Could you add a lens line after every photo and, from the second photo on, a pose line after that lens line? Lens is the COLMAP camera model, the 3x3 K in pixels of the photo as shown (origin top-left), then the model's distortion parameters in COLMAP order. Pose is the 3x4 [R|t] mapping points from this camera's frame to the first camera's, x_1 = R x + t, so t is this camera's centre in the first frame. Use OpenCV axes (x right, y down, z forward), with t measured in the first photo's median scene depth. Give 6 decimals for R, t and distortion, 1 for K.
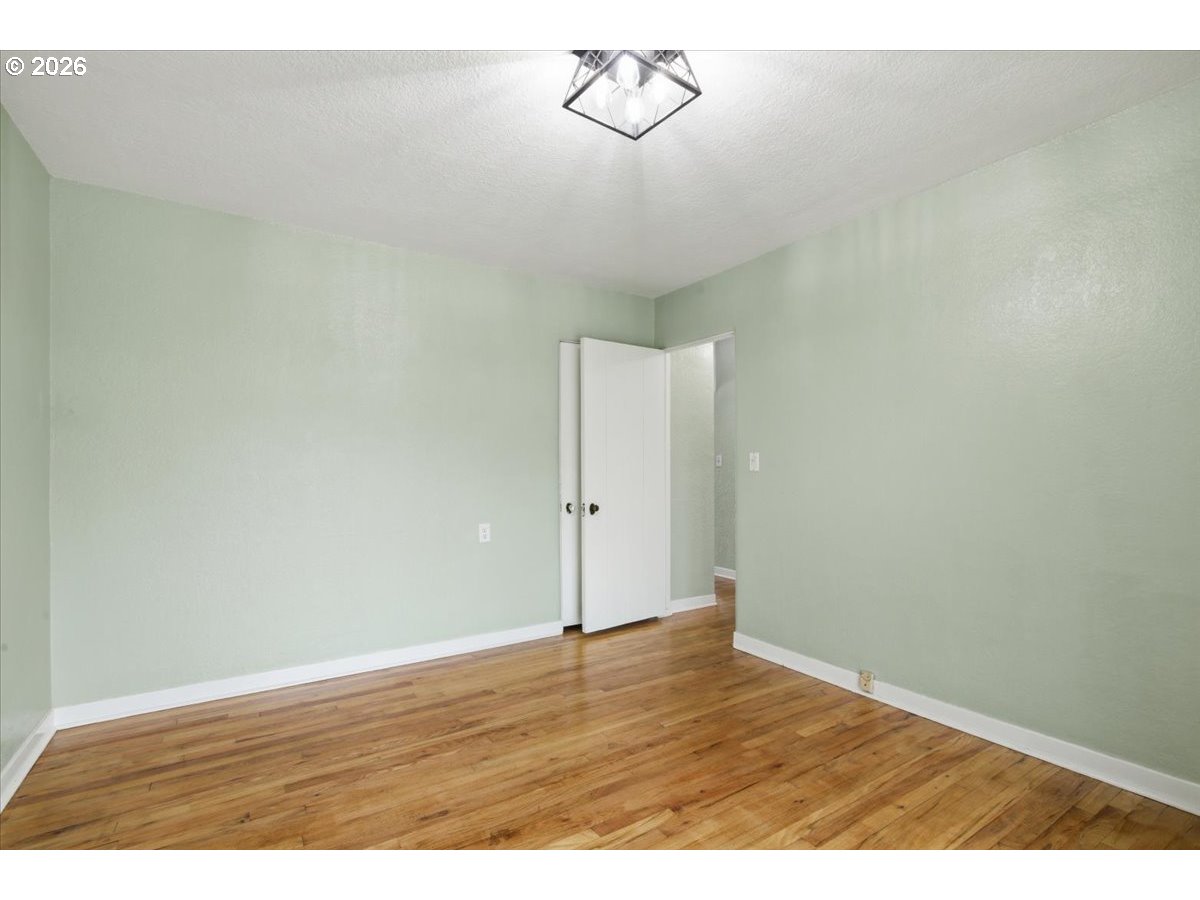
lens RADIAL K [[552.1, 0, 598.0], [0, 552.1, 448.2], [0, 0, 1]] dist [-0.003440, 0.000158]
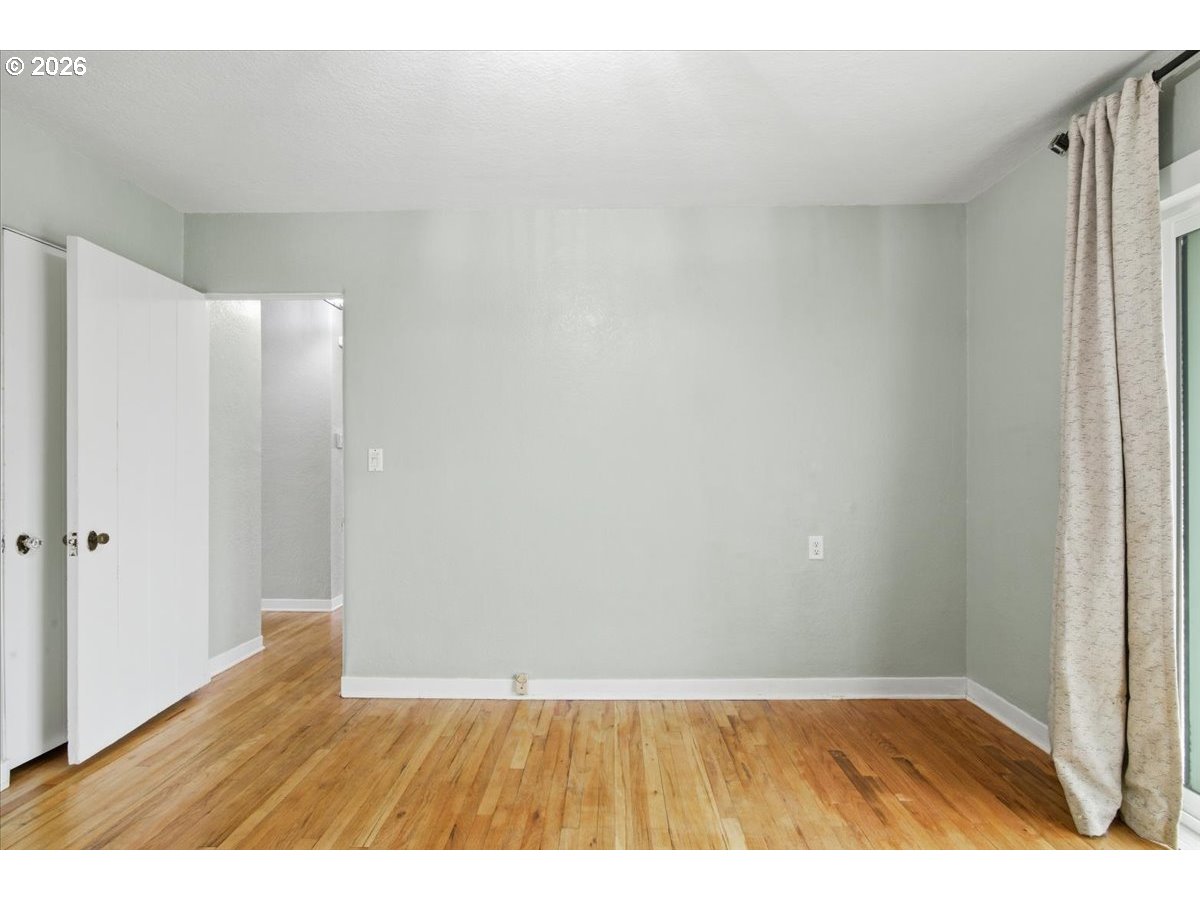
lens RADIAL K [[552.1, 0, 598.0], [0, 552.1, 448.2], [0, 0, 1]] dist [-0.003440, 0.000158]
pose [[0.565834, 0.020952, 0.824253, -0.274359], [-0.025063, 0.999652, -0.008205, 0.008222], [-0.824138, -0.016016, 0.566162, 0.362637]]
